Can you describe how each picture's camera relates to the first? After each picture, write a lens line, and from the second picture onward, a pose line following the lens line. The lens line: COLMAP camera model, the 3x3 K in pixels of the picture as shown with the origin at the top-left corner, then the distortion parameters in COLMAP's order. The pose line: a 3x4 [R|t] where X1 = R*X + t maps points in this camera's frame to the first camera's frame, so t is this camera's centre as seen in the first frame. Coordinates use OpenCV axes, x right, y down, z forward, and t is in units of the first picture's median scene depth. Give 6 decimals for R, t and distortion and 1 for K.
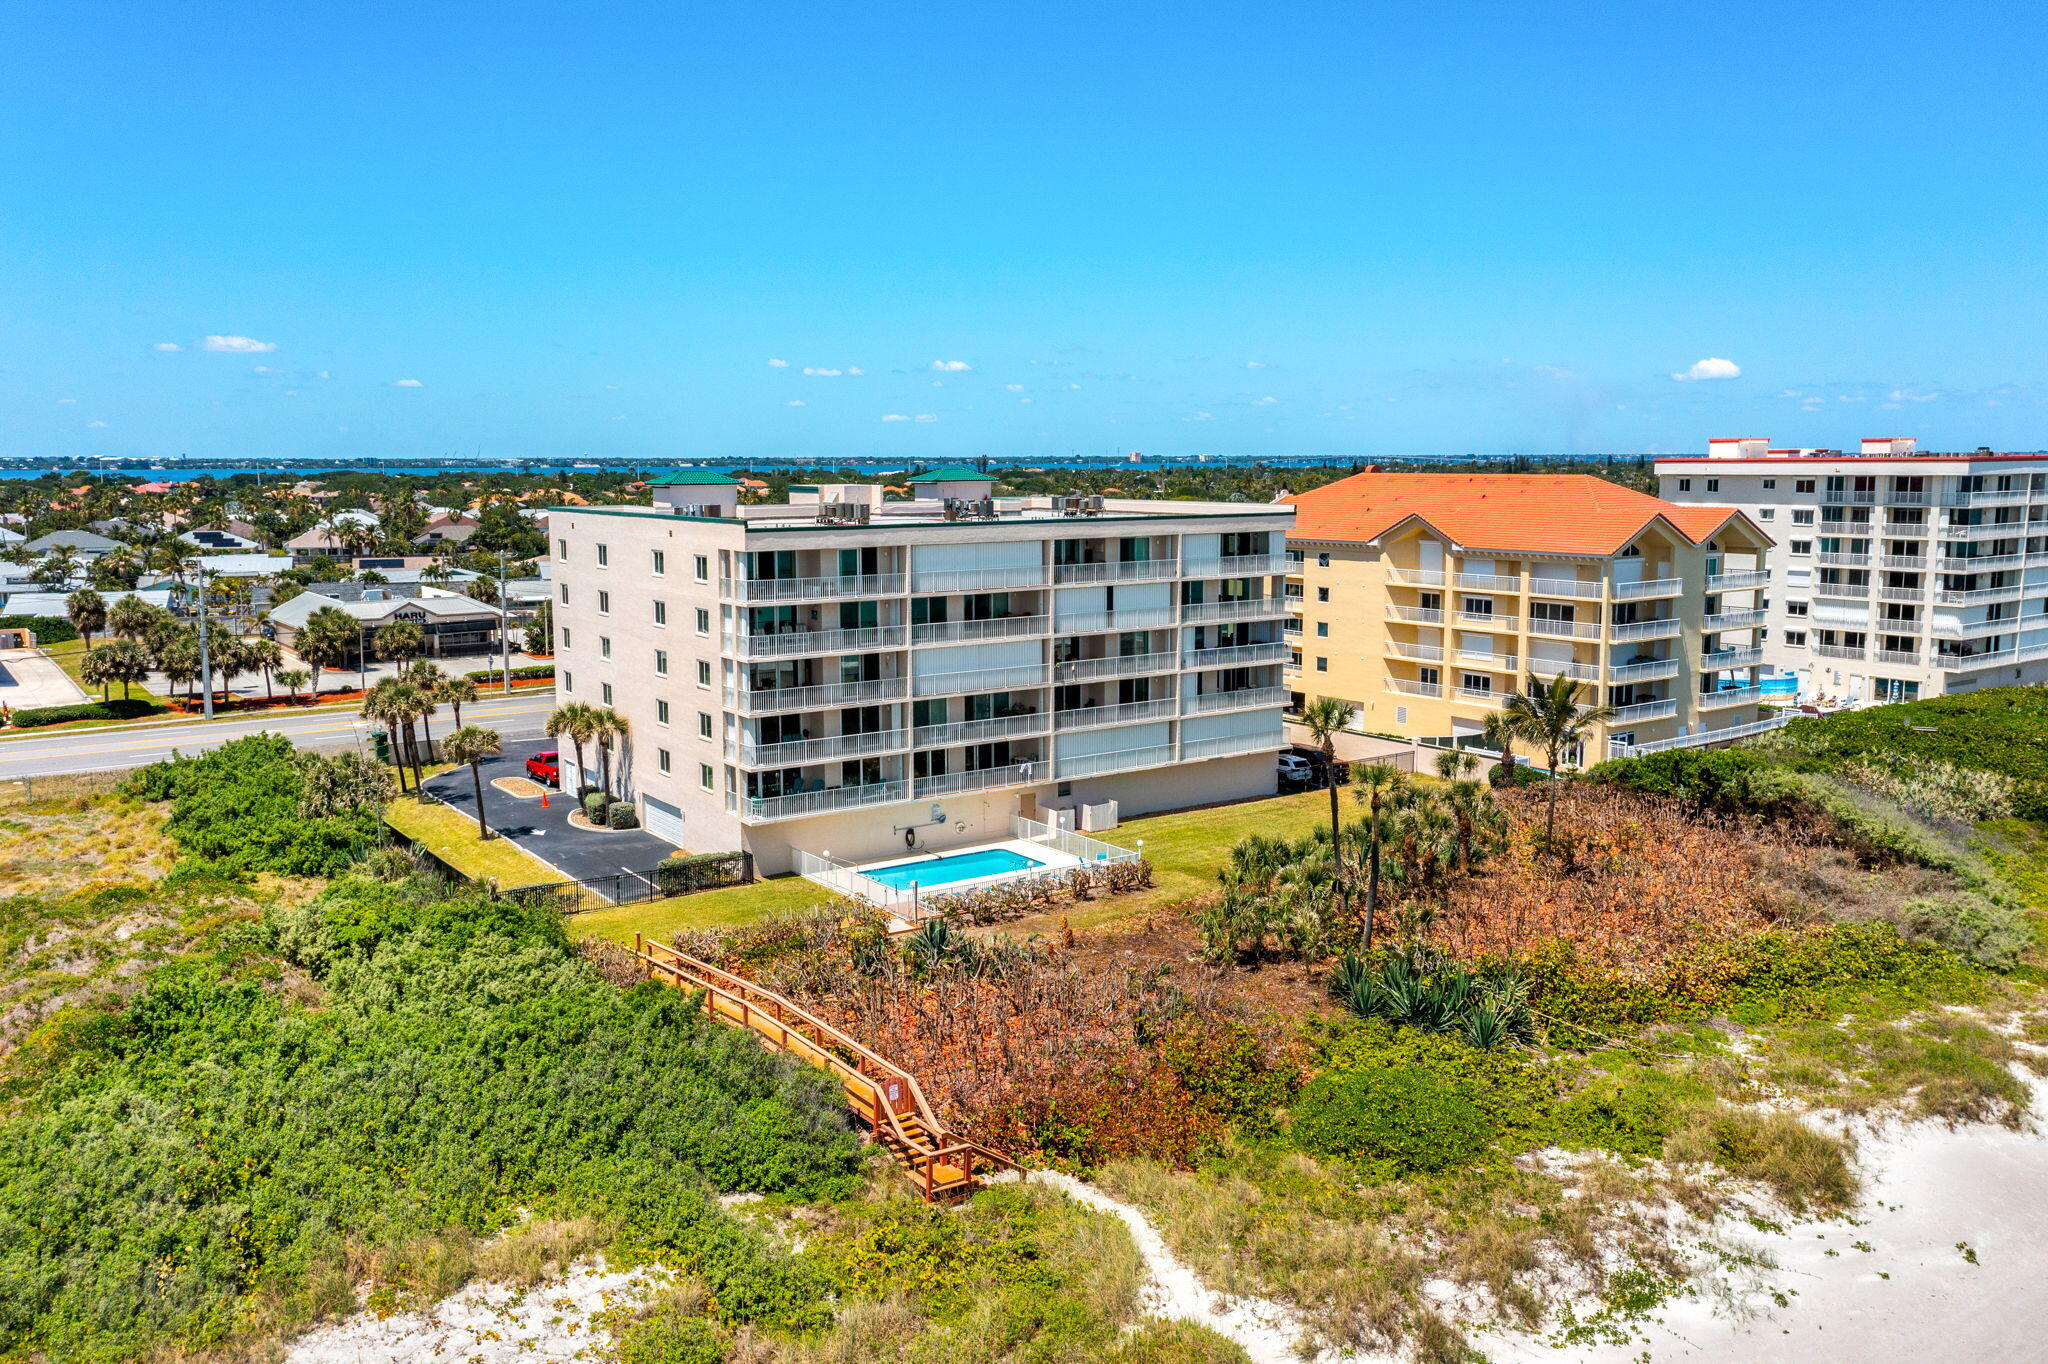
lens RADIAL K [[1639.5, 0, 1031.1], [0, 1639.5, 680.5], [0, 0, 1]] dist [-0.003719, -0.006072]
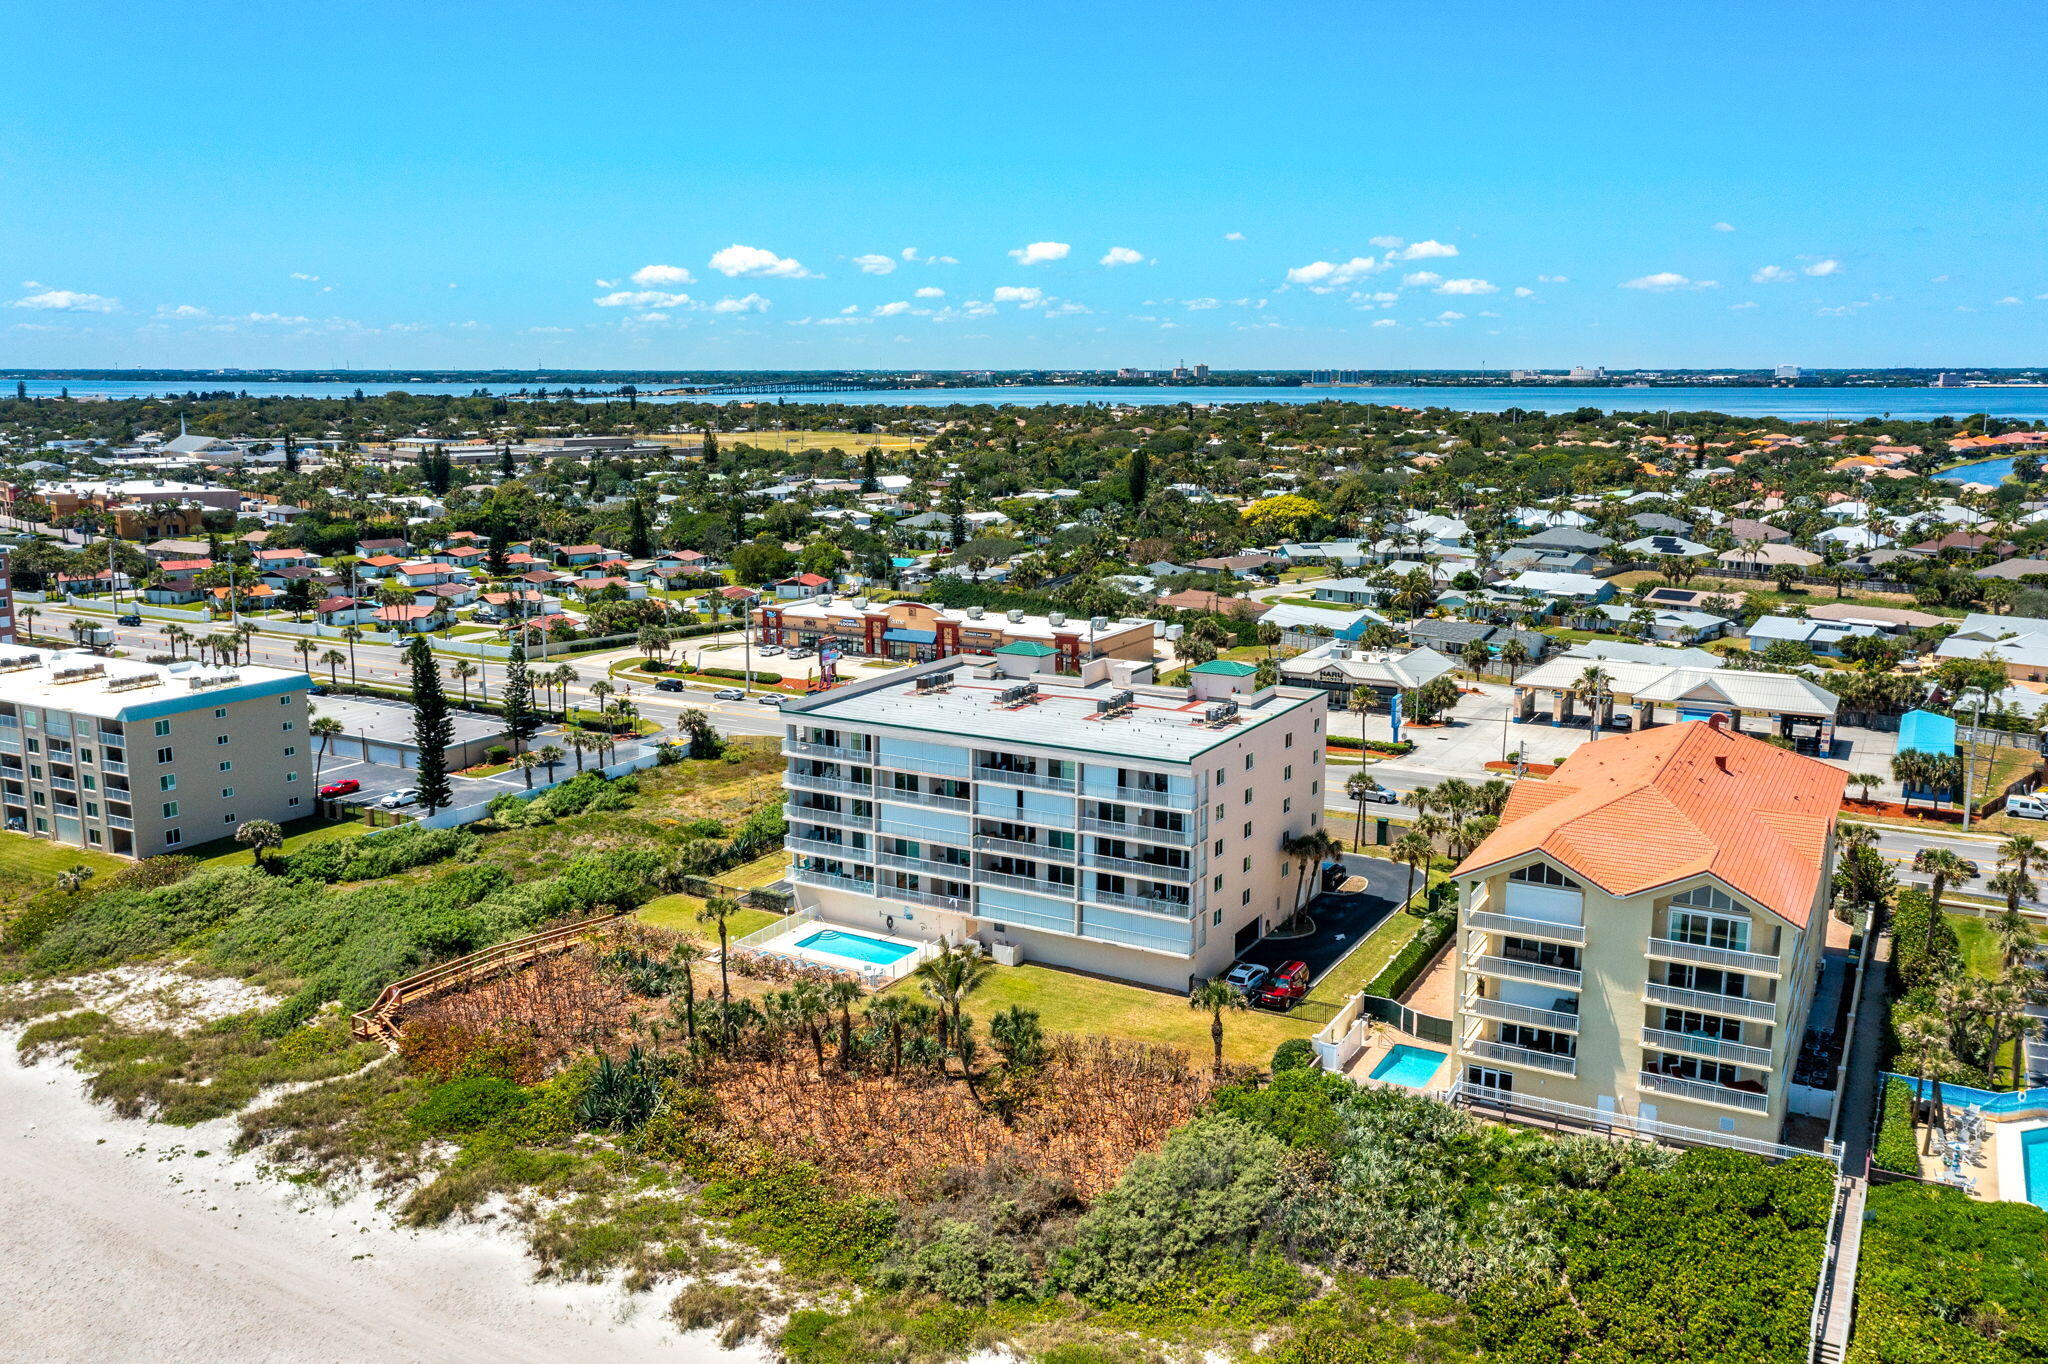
lens RADIAL K [[1639.5, 0, 1031.3], [0, 1639.5, 683.4], [0, 0, 1]] dist [-0.003719, -0.006072]
pose [[0.409527, 0.170588, -0.896207, 1.323091], [-0.112510, 0.984307, 0.135945, -0.349702], [0.905334, 0.045159, 0.422293, 0.458700]]
